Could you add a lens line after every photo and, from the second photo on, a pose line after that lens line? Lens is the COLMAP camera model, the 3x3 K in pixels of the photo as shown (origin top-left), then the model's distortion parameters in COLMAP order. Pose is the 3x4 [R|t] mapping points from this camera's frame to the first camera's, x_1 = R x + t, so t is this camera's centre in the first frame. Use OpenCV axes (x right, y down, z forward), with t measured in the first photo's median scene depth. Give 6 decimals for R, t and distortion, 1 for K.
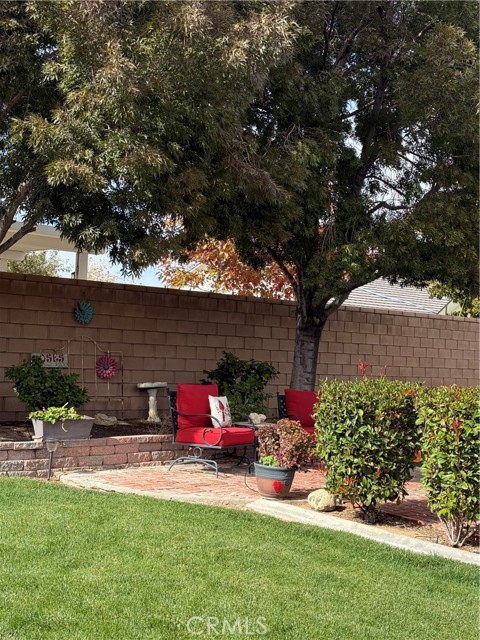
lens RADIAL K [[898.9, 0, 240.0], [0, 898.9, 320.0], [0, 0, 1]] dist [0.131100, 0.009105]
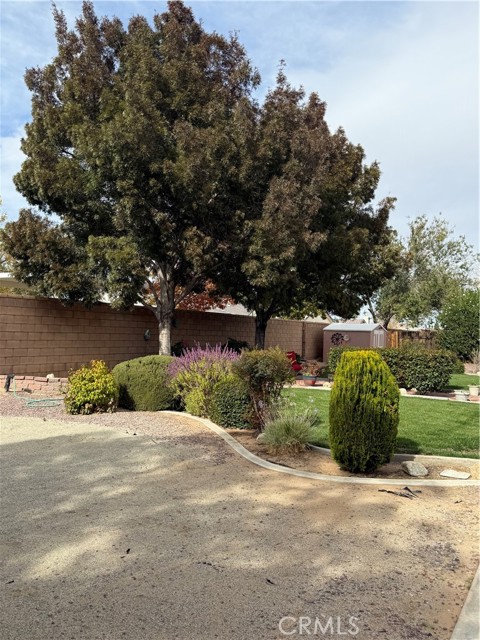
lens RADIAL K [[552.2, 0, 240.0], [0, 552.2, 320.0], [0, 0, 1]] dist [0.000994, 0.000117]
pose [[0.938417, -0.015997, 0.345135, -0.693624], [0.011058, 0.999806, 0.016272, -0.050004], [-0.345329, -0.011453, 0.938412, -0.563651]]
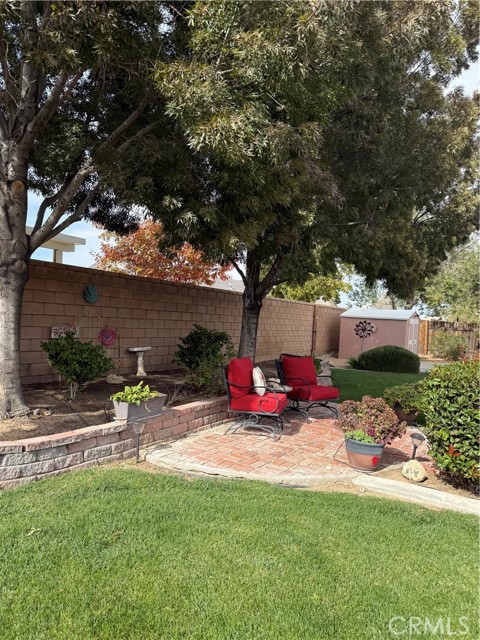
lens RADIAL K [[443.1, 0, 240.0], [0, 443.1, 320.0], [0, 0, 1]] dist [0.112125, -0.172883]
pose [[0.946525, 0.001750, 0.322626, -0.239069], [-0.017706, 0.998760, 0.046526, -0.006476], [-0.322144, -0.049750, 0.945382, 0.450312]]
